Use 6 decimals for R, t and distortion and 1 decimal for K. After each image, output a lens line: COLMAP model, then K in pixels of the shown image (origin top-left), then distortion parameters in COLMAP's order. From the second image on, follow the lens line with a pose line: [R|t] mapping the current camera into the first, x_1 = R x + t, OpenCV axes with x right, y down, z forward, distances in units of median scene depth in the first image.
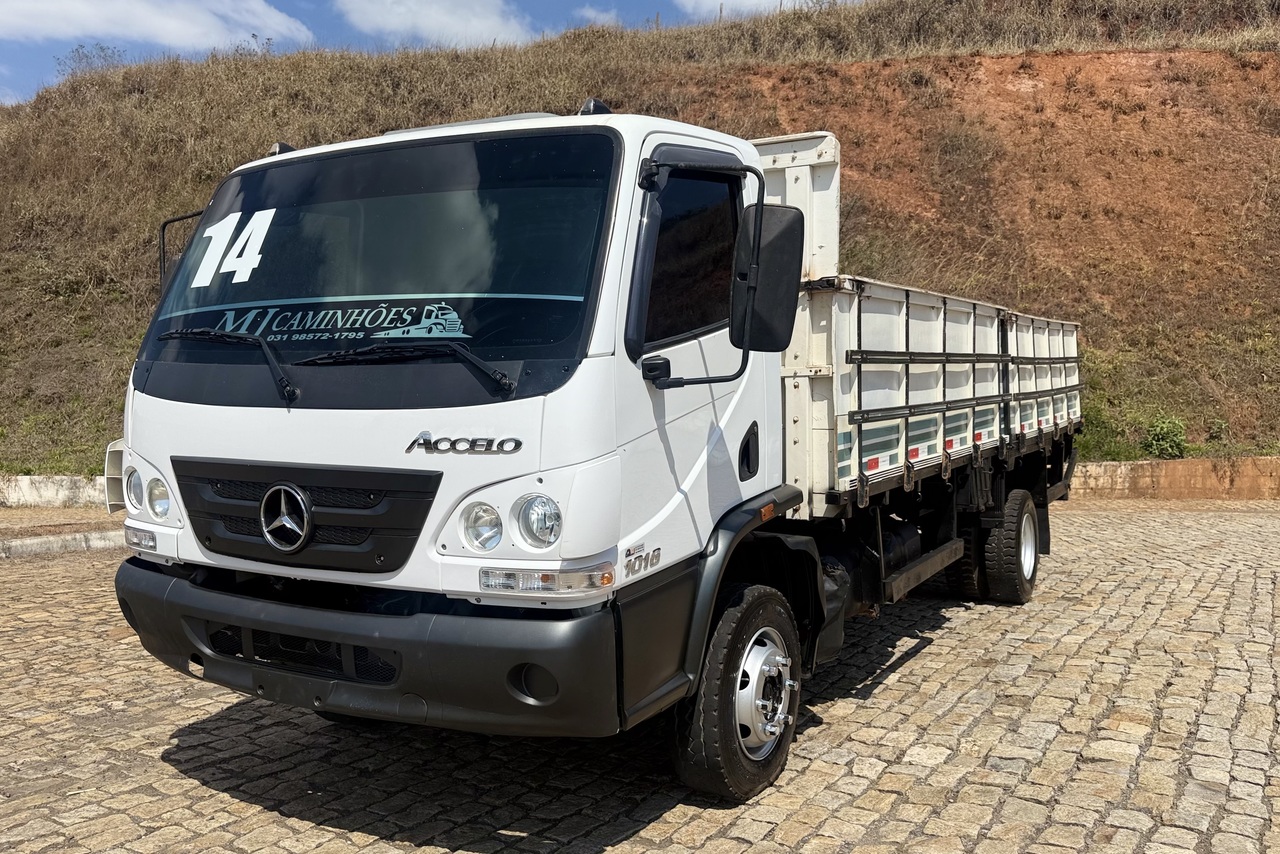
lens RADIAL K [[1071.9, 0, 643.9], [0, 1071.9, 429.3], [0, 0, 1]] dist [0.126734, -0.215804]
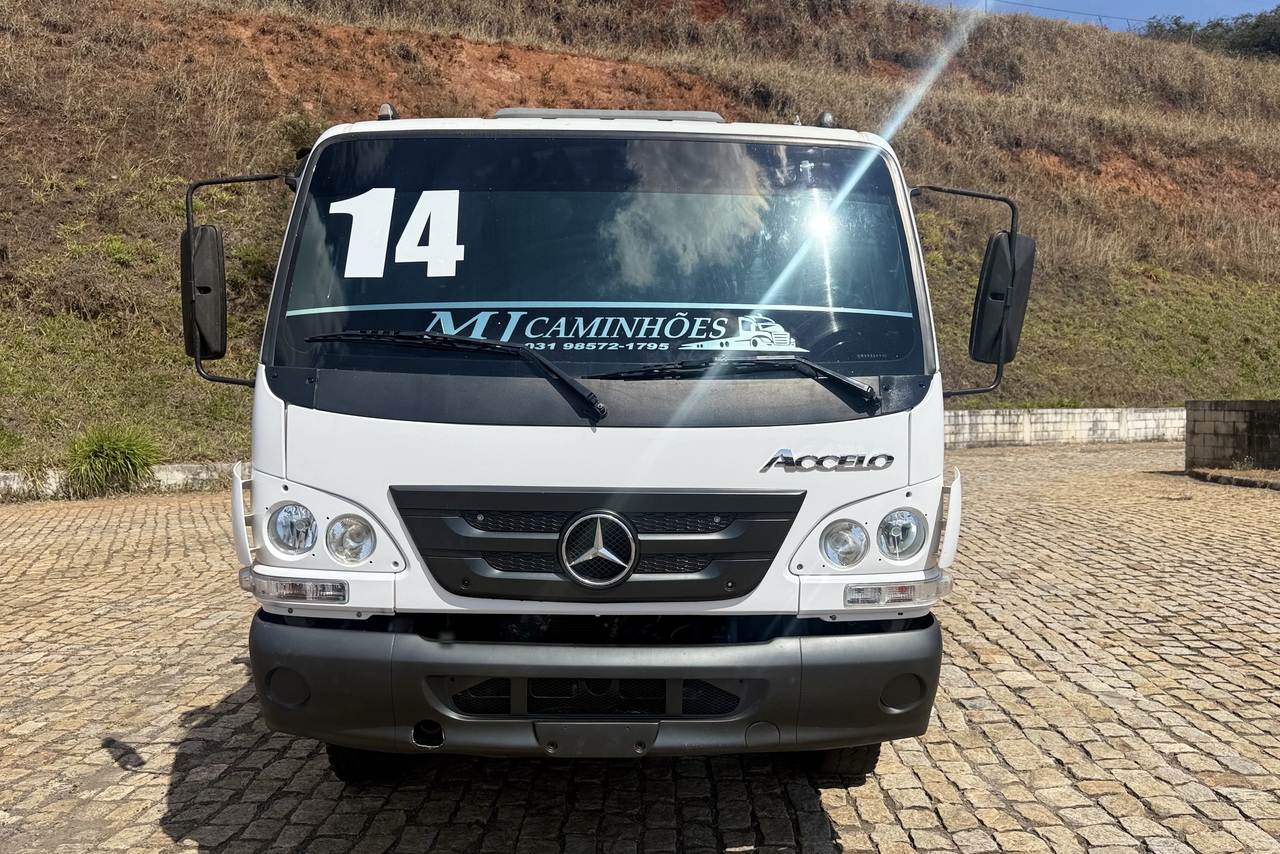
lens RADIAL K [[1071.9, 0, 643.9], [0, 1071.9, 429.3], [0, 0, 1]] dist [0.126734, -0.215804]
pose [[0.862569, -0.029862, 0.505057, -0.717370], [0.016257, 0.999377, 0.031323, -0.043627], [-0.505677, -0.018808, 0.862518, 0.208782]]
